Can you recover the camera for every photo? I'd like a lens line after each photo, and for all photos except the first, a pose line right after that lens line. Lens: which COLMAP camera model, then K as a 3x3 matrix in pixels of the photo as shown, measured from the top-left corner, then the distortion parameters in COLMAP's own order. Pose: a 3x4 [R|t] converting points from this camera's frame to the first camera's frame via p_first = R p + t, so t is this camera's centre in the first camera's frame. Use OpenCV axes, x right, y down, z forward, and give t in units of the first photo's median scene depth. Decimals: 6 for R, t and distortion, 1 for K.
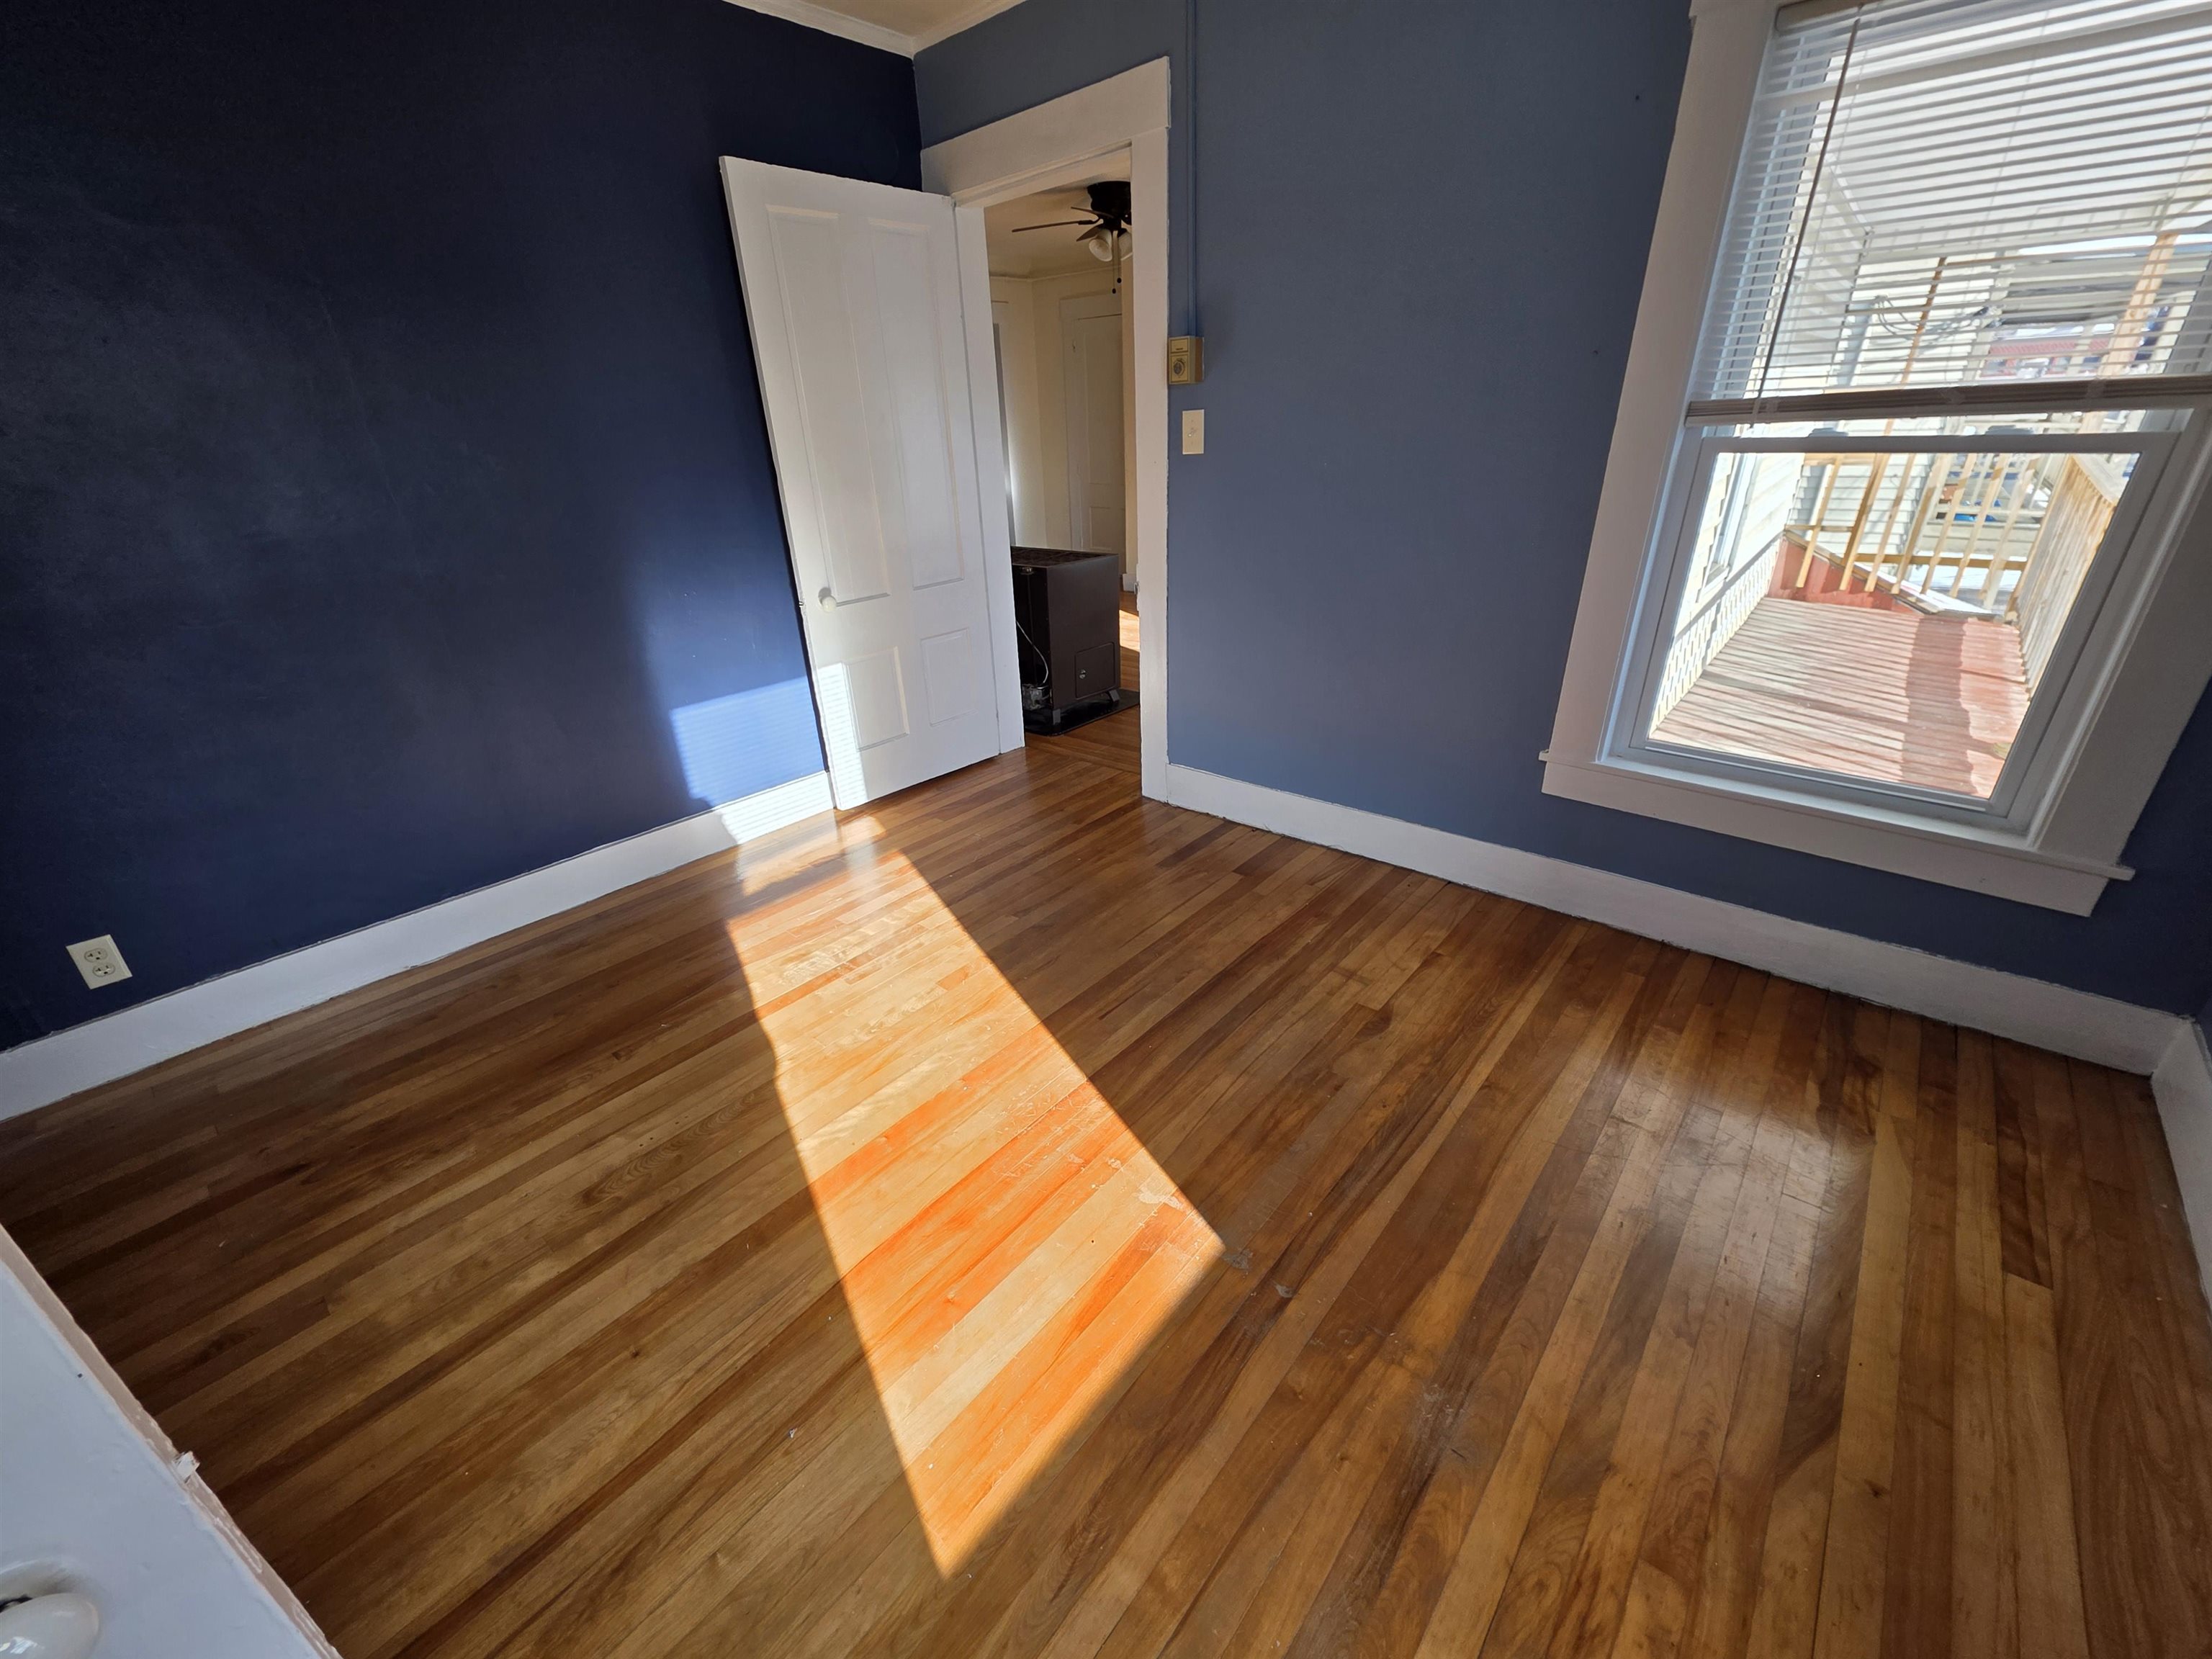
lens RADIAL K [[883.8, 0, 1100.2], [0, 883.8, 834.4], [0, 0, 1]] dist [0.004880, -0.001025]
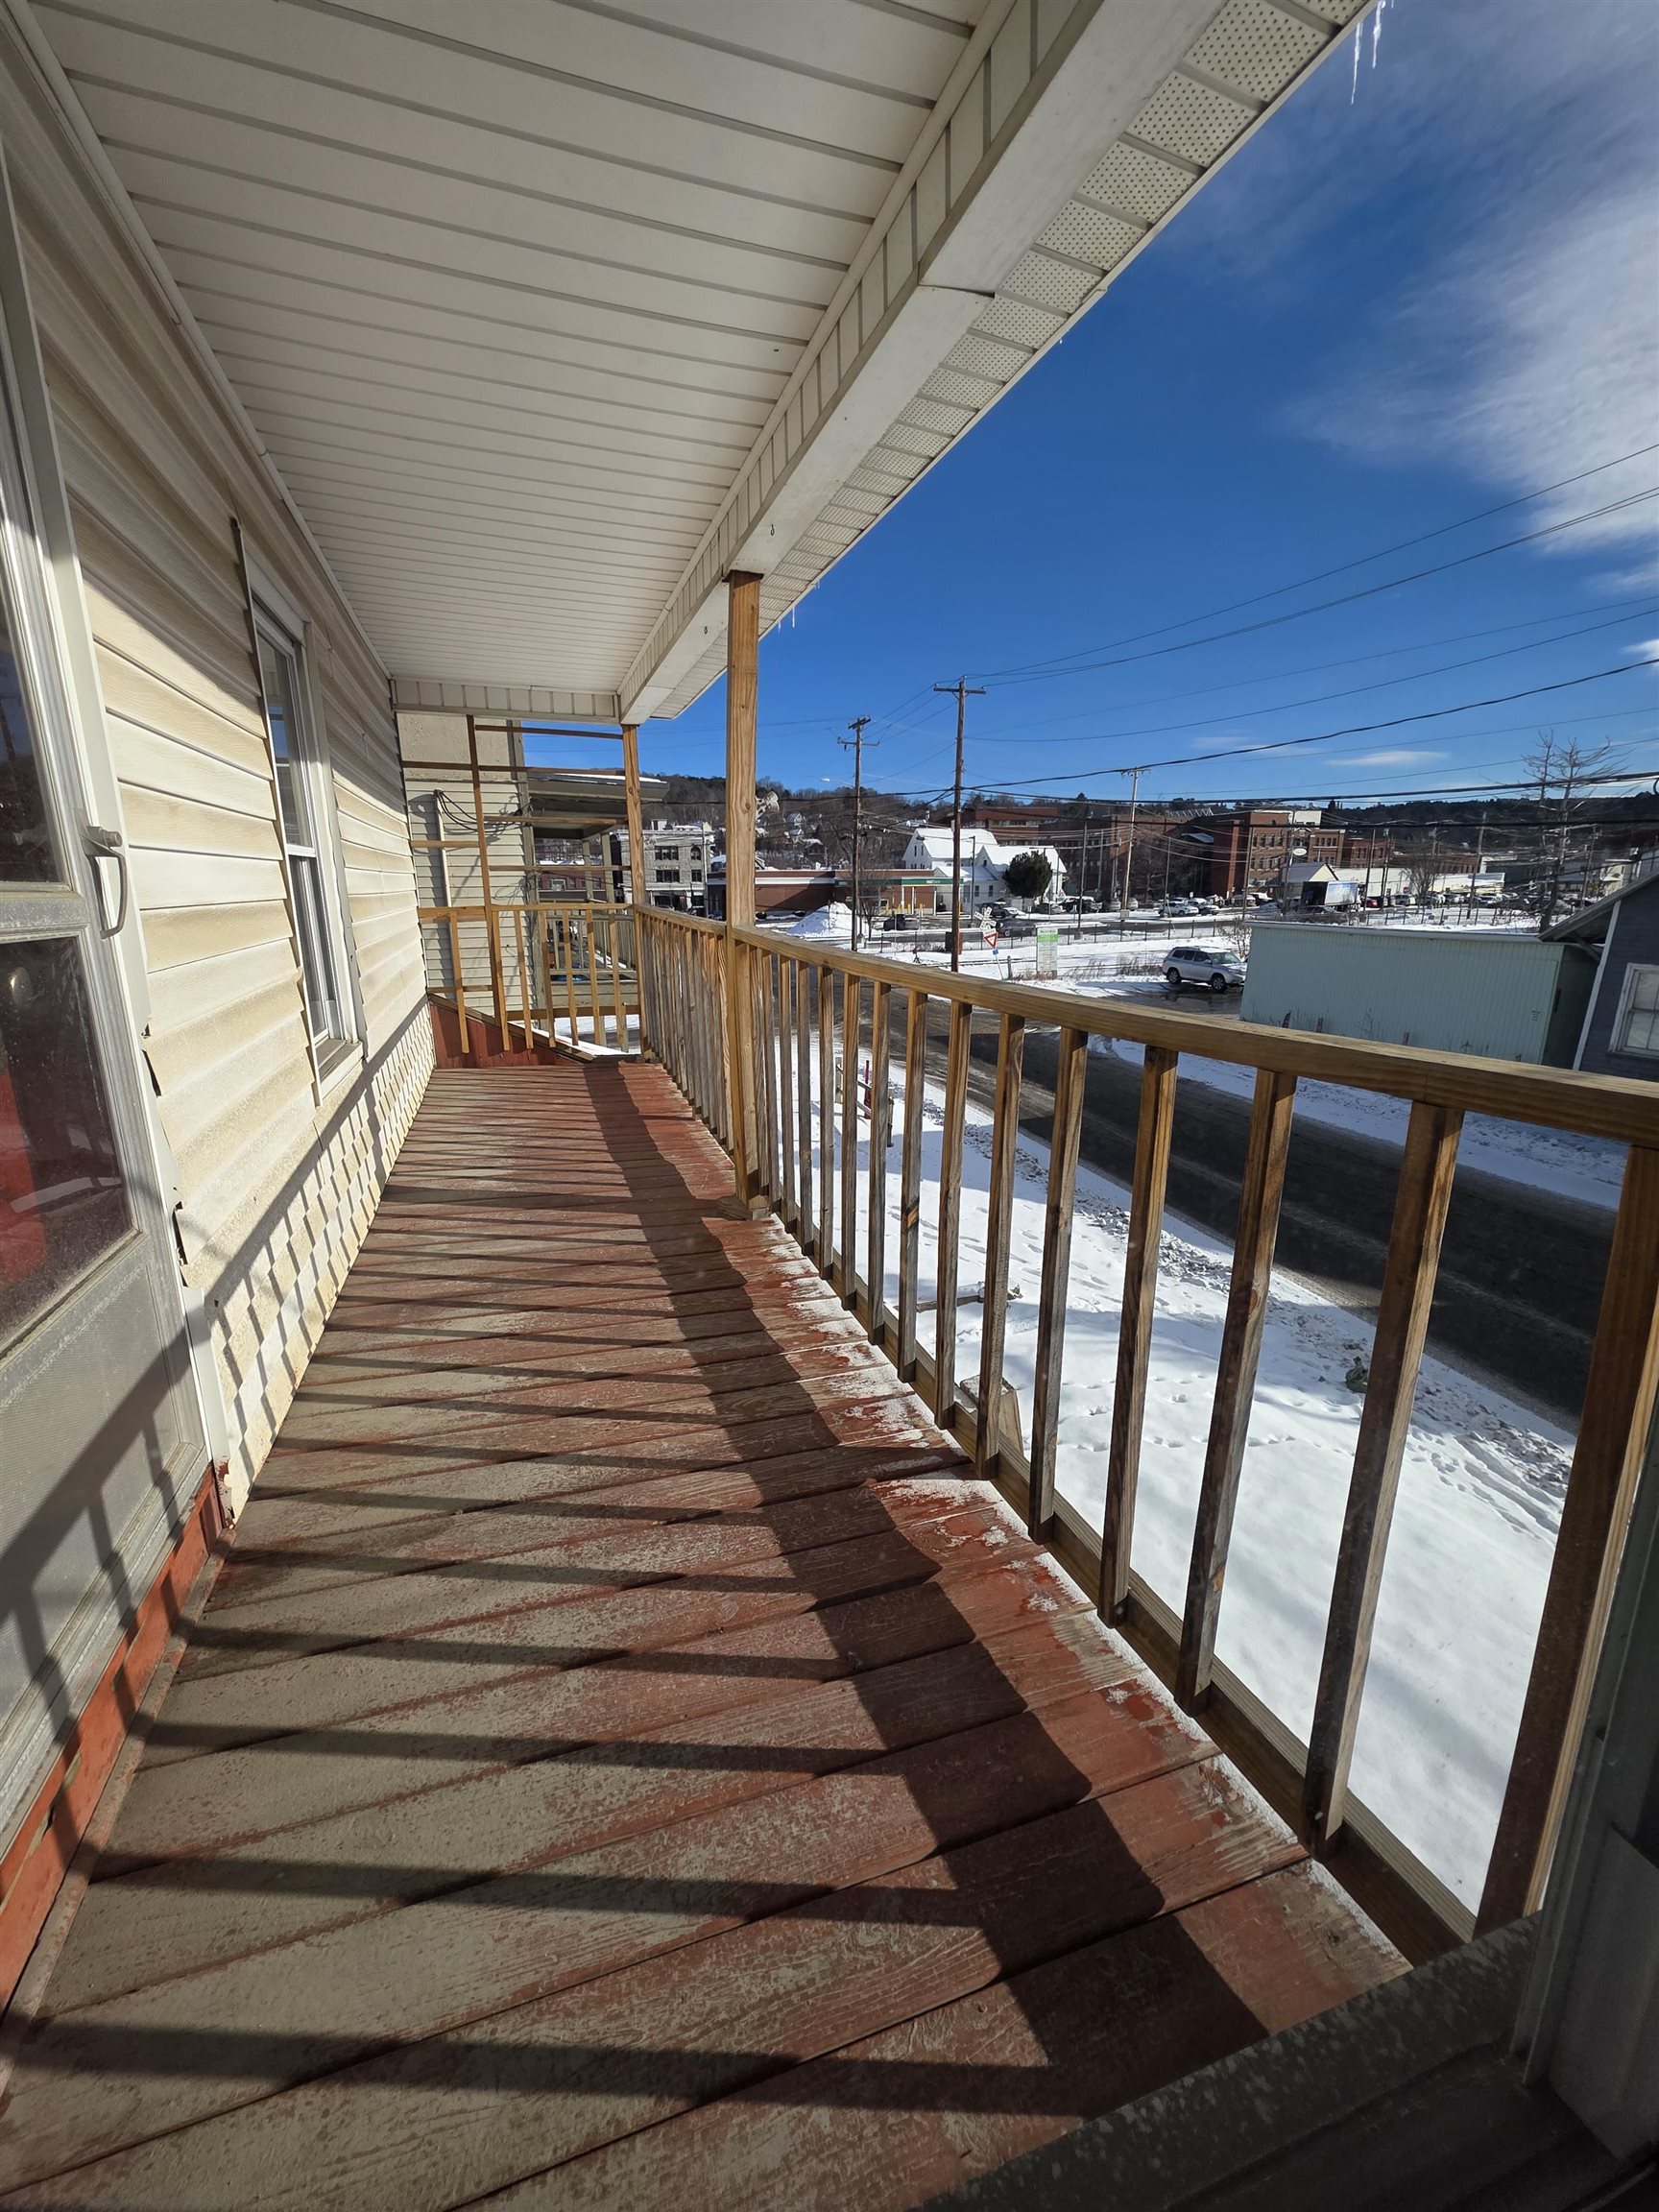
lens RADIAL K [[883.8, 0, 827.7], [0, 883.8, 1094.7], [0, 0, 1]] dist [0.004880, -0.001025]
pose [[0.507929, -0.166685, 0.845118, 0.252382], [0.363202, 0.931066, -0.034653, -0.090498], [-0.781084, 0.324550, 0.533456, 0.301518]]
